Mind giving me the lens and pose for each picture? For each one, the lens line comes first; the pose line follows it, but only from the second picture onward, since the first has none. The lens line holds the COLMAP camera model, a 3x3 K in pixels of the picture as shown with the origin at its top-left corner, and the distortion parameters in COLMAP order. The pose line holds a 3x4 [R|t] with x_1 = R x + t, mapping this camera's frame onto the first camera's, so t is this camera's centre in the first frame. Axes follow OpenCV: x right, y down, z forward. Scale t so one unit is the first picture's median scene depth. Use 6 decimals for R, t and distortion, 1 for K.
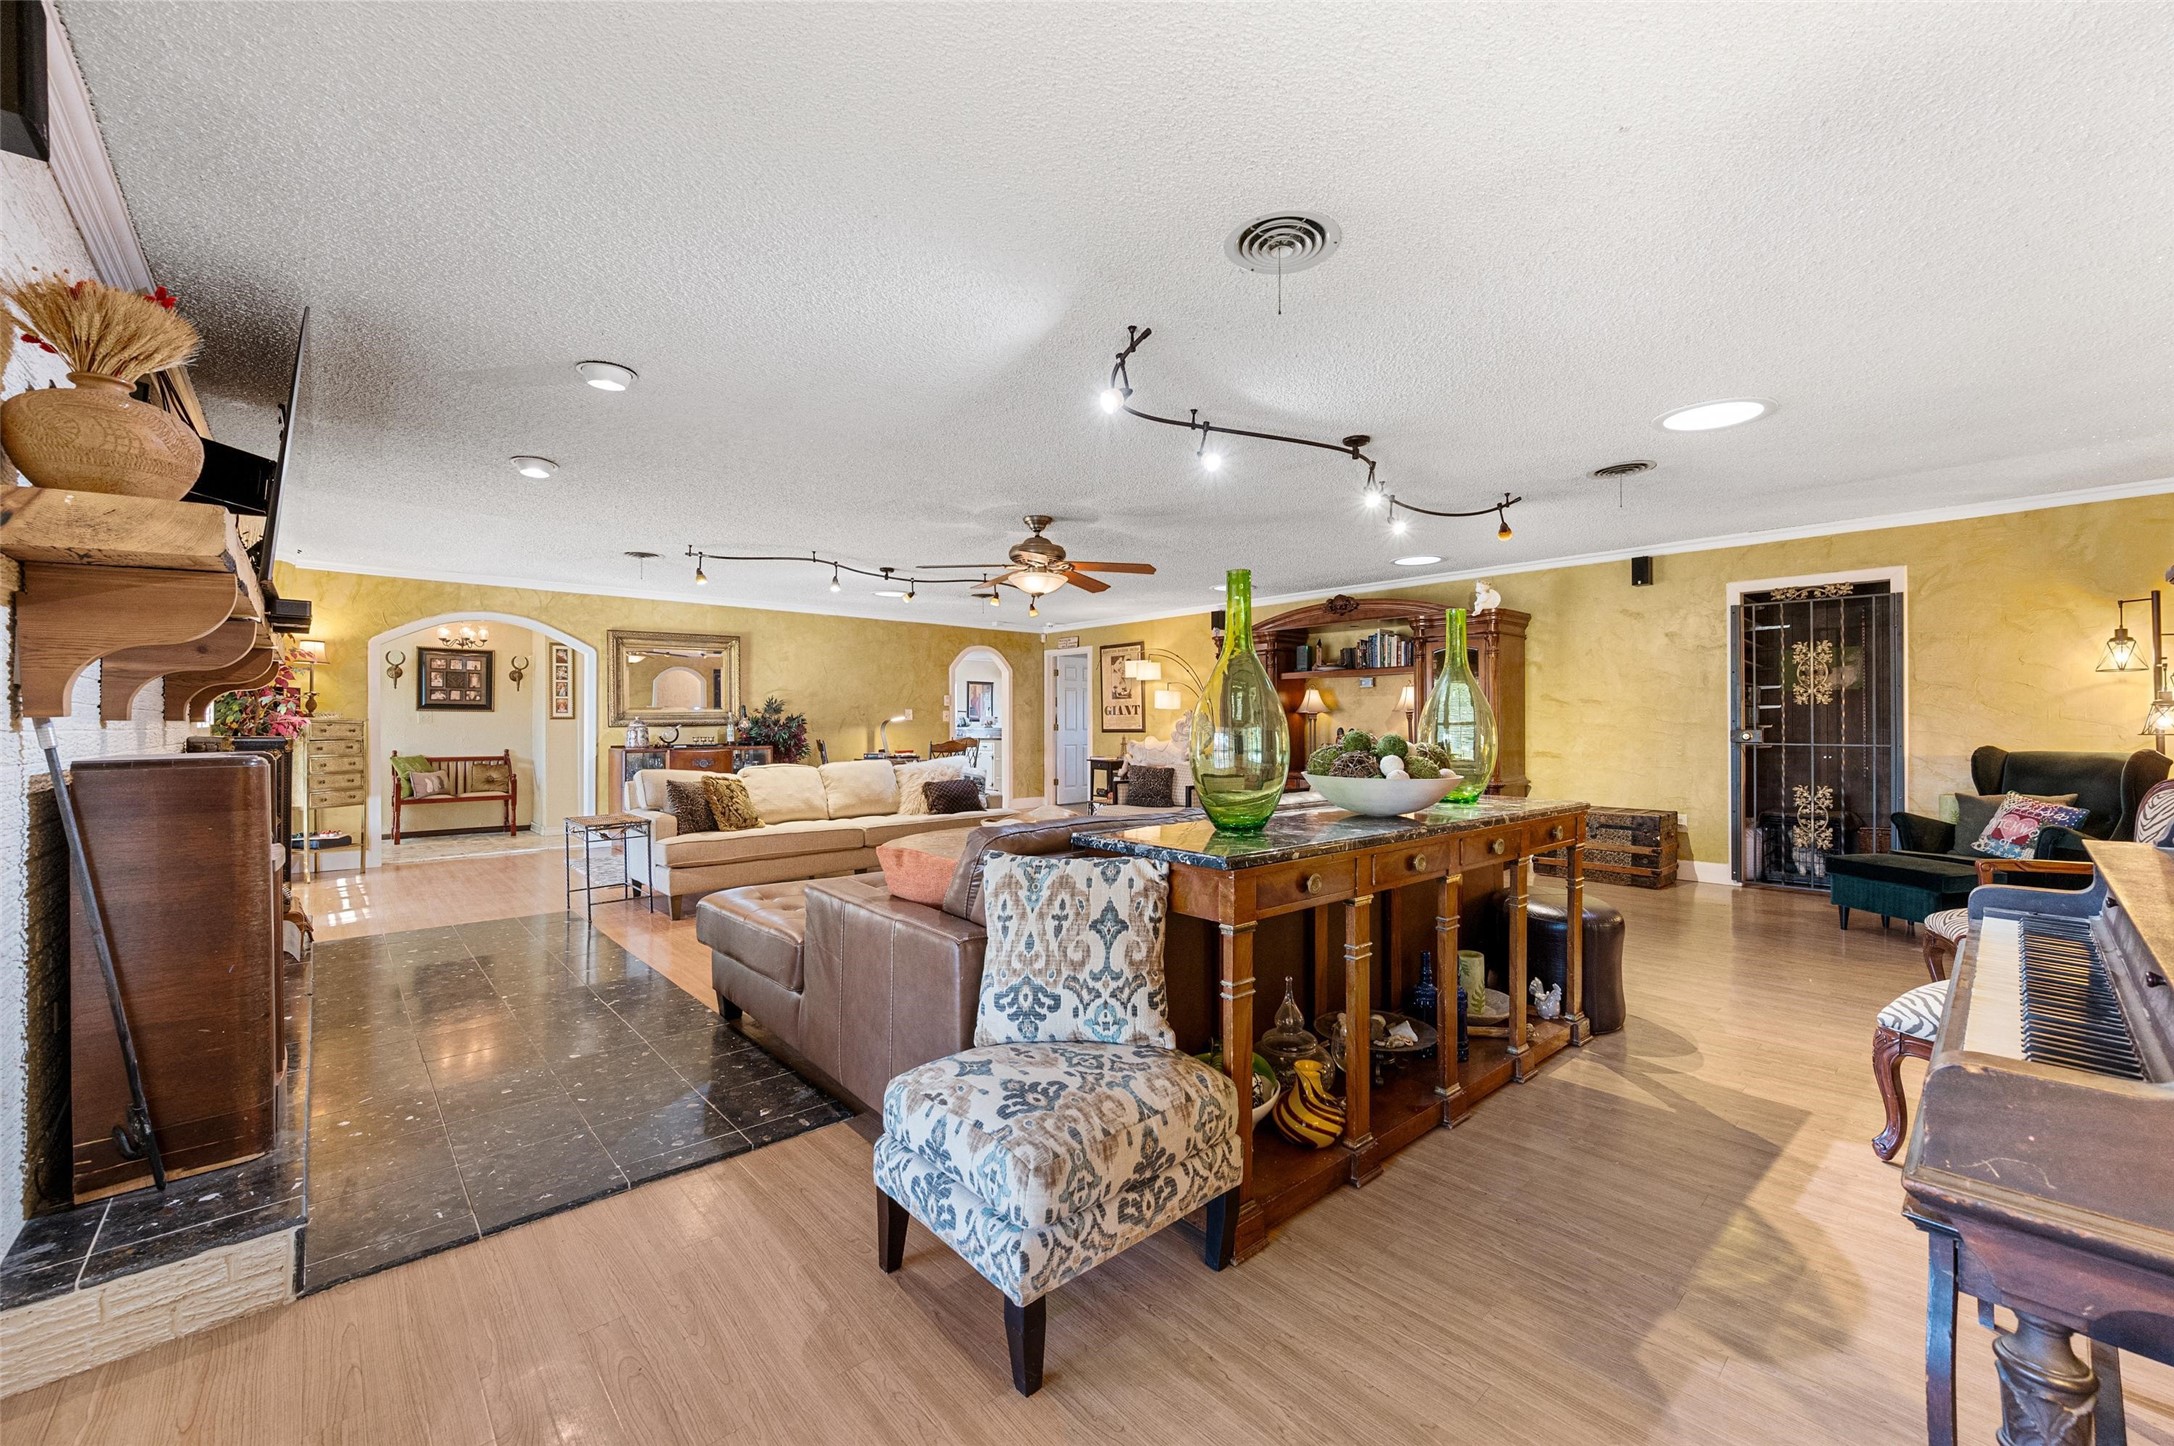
lens RADIAL K [[845.8, 0, 1095.5], [0, 845.8, 730.8], [0, 0, 1]] dist [0.001420, 0.000045]
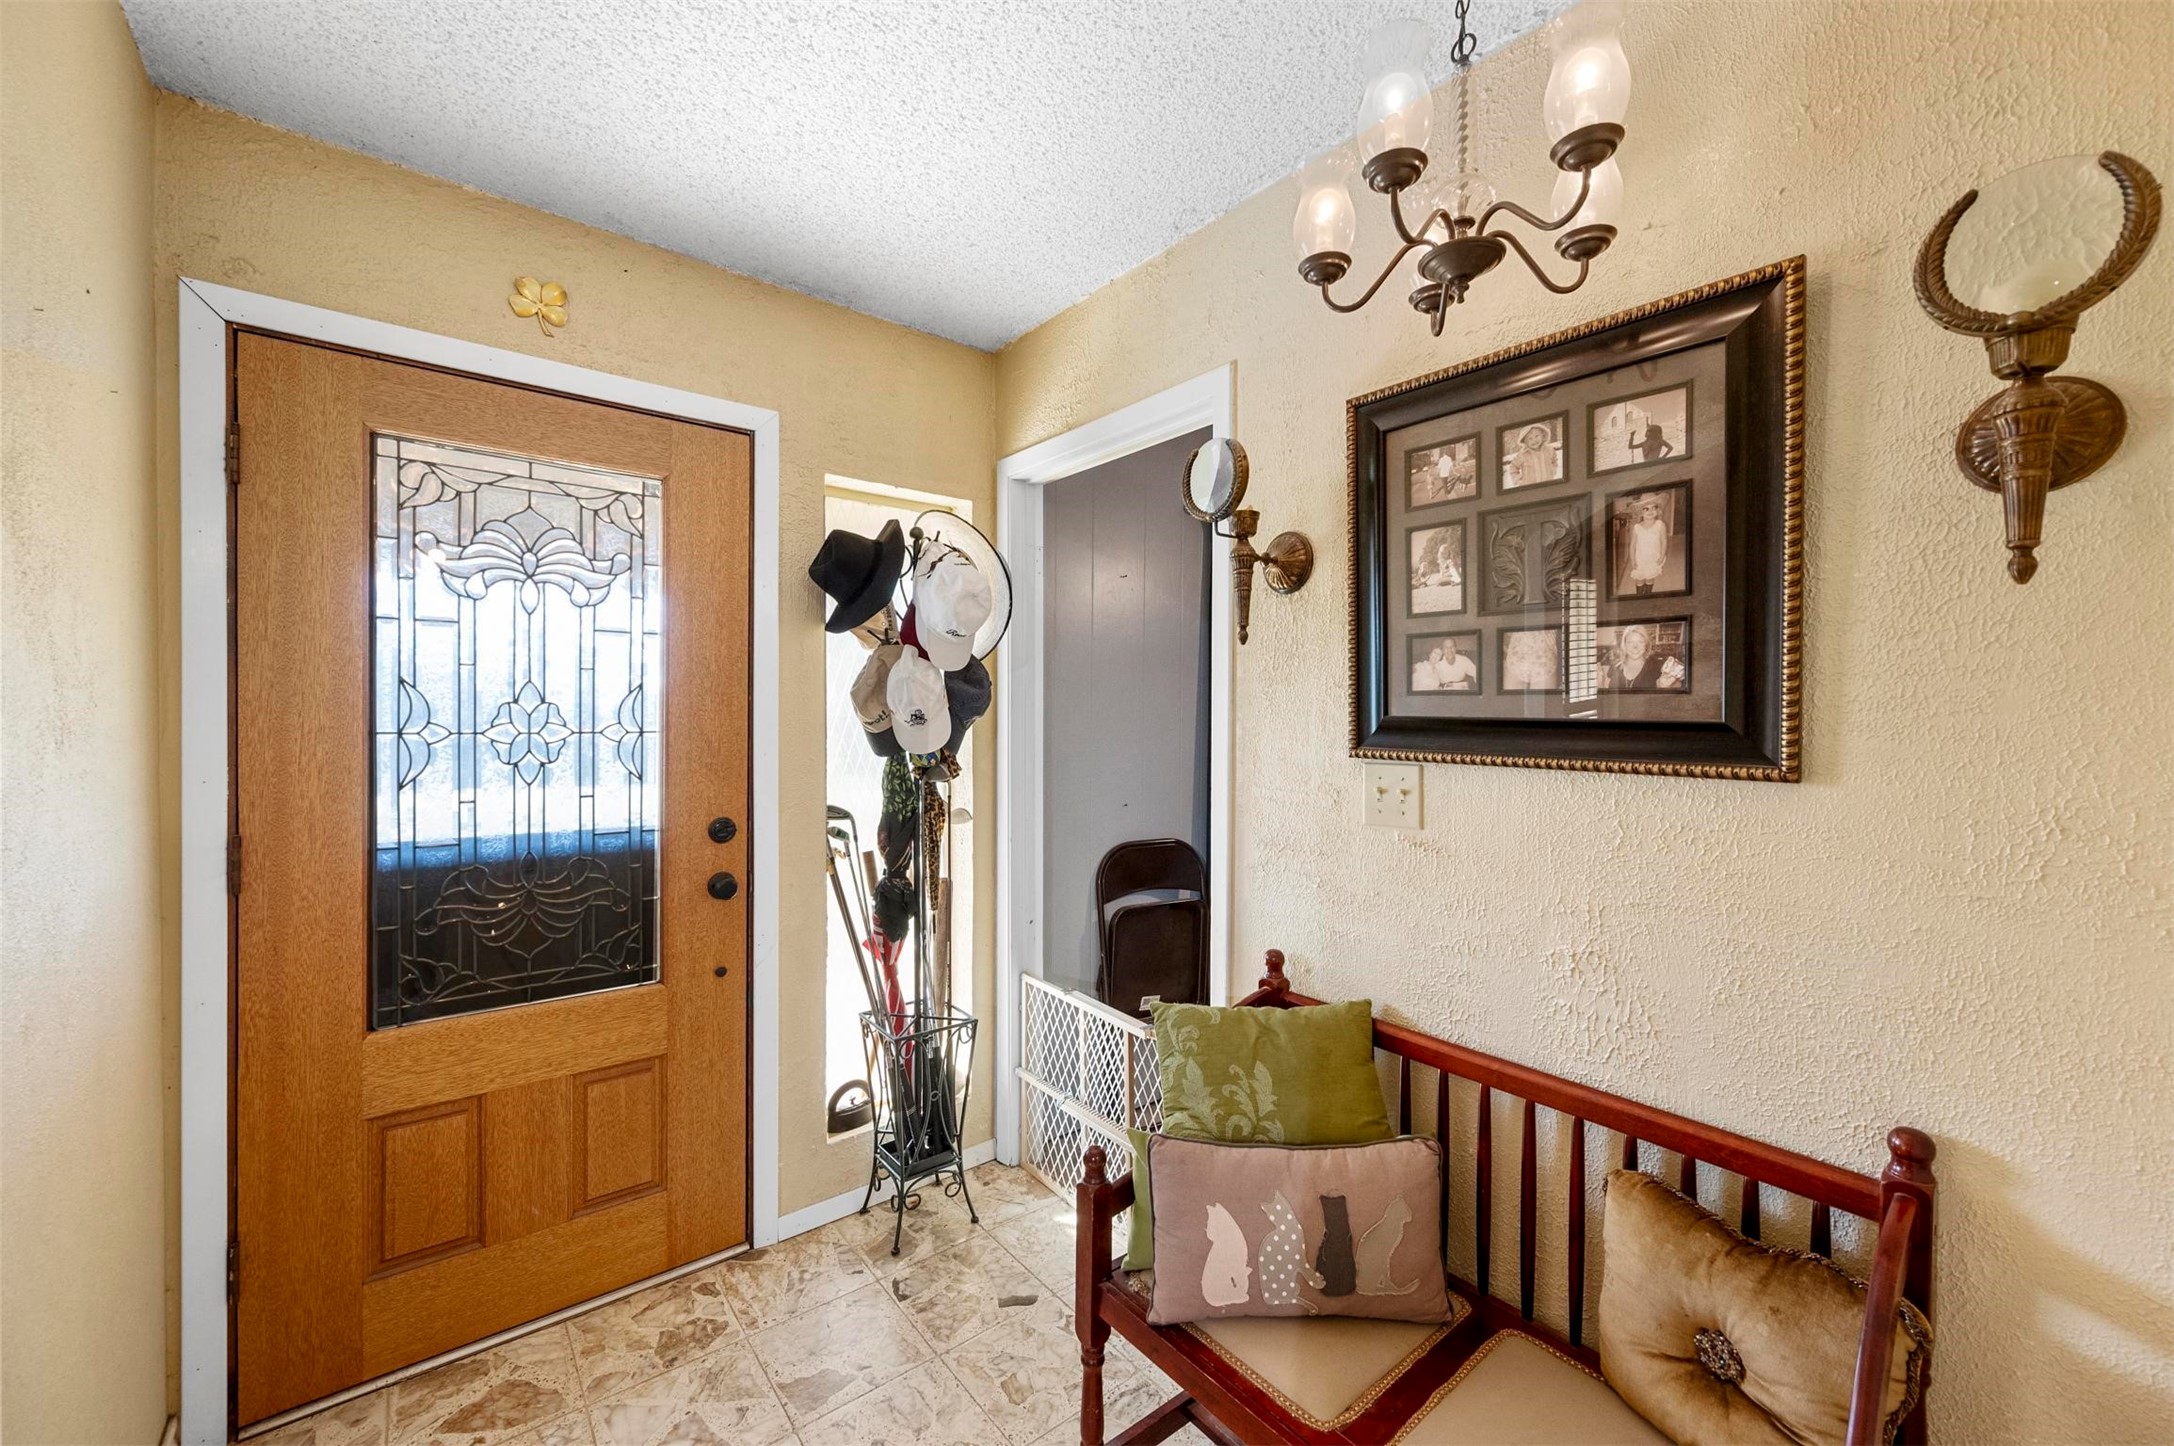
lens RADIAL K [[845.8, 0, 1085.3], [0, 845.8, 721.0], [0, 0, 1]] dist [0.001420, 0.000045]
pose [[-0.063987, 0.004752, -0.997939, -0.600990], [-0.004864, 0.999975, 0.005074, -0.031646], [0.997939, 0.005178, -0.063962, 0.932615]]
